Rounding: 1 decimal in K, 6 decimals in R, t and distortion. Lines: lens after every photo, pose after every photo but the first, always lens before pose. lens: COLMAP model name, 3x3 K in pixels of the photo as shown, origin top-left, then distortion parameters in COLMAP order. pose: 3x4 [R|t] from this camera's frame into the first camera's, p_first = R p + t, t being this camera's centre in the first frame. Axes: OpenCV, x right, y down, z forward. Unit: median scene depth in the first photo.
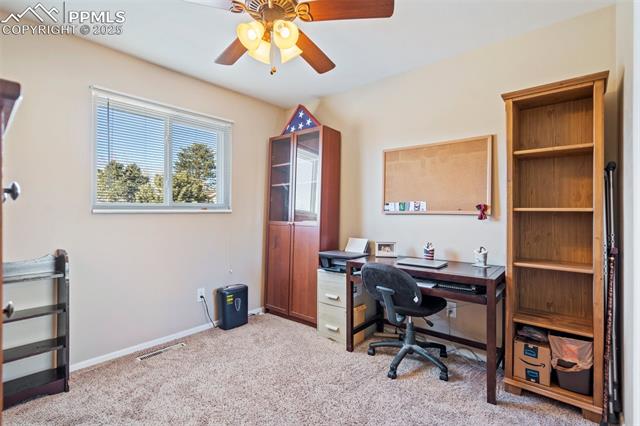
lens RADIAL K [[297.0, 0, 322.3], [0, 297.0, 210.0], [0, 0, 1]] dist [-0.002570, 0.002275]
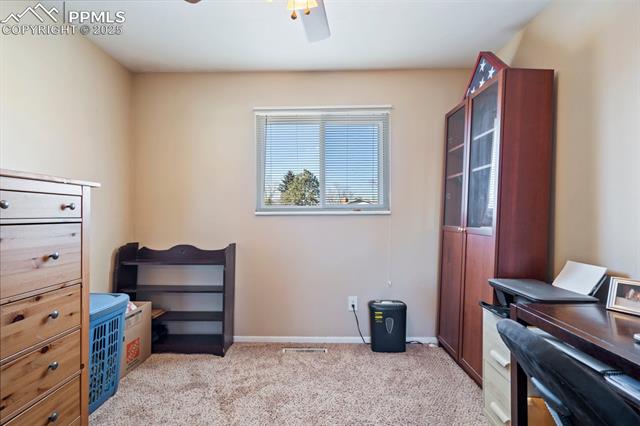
lens RADIAL K [[297.0, 0, 318.0], [0, 297.0, 213.5], [0, 0, 1]] dist [-0.002570, 0.002275]
pose [[0.631423, -0.002878, -0.775433, 0.236582], [0.008700, 0.999956, 0.003373, 0.002248], [0.775389, -0.008876, 0.631421, 0.333853]]
